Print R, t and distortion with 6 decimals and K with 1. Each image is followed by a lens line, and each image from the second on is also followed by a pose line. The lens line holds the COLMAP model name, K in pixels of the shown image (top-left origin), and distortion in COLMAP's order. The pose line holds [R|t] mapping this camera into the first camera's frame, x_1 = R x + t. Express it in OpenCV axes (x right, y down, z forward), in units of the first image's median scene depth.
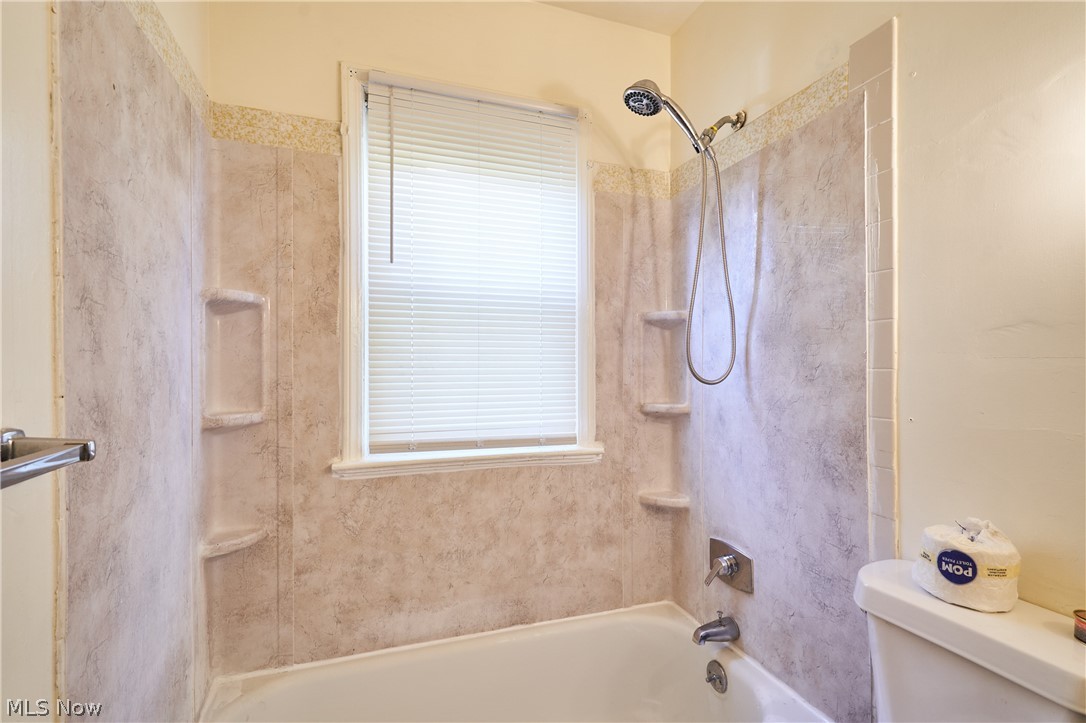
lens RADIAL K [[504.4, 0, 542.9], [0, 504.4, 363.5], [0, 0, 1]] dist [-0.000535, 0.000695]
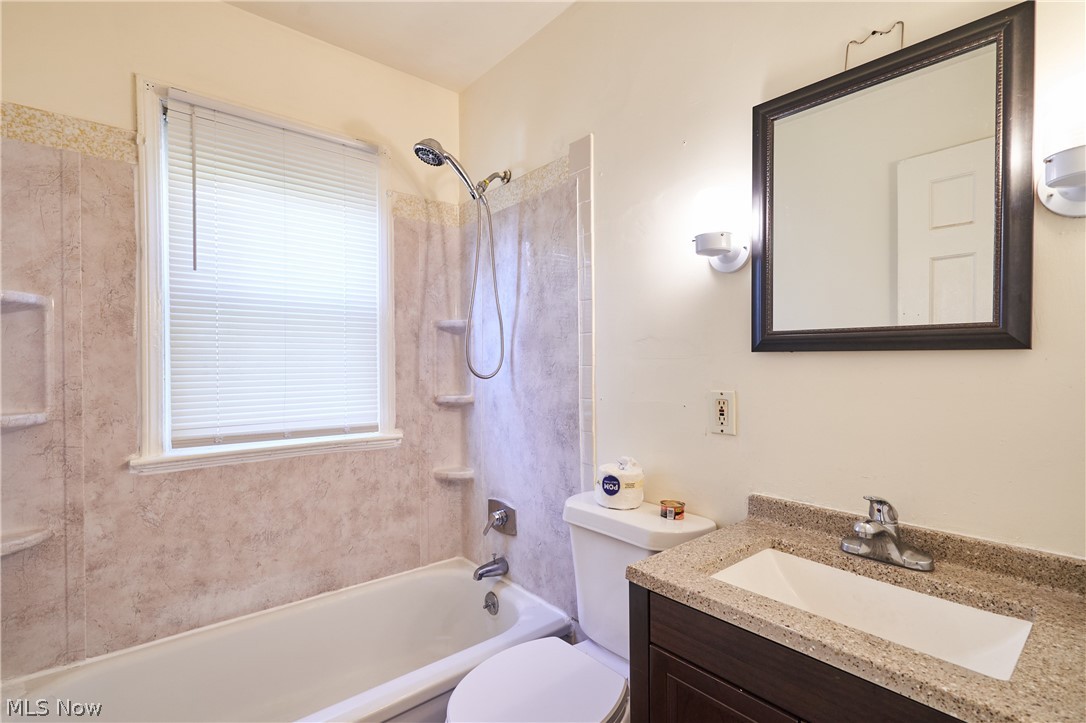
lens RADIAL K [[504.4, 0, 542.5], [0, 504.4, 365.5], [0, 0, 1]] dist [-0.000535, 0.000695]
pose [[0.938530, -0.005889, 0.345148, 0.024110], [0.003403, 0.999964, 0.007808, -0.001978], [-0.345181, -0.006154, 0.938516, -0.269941]]
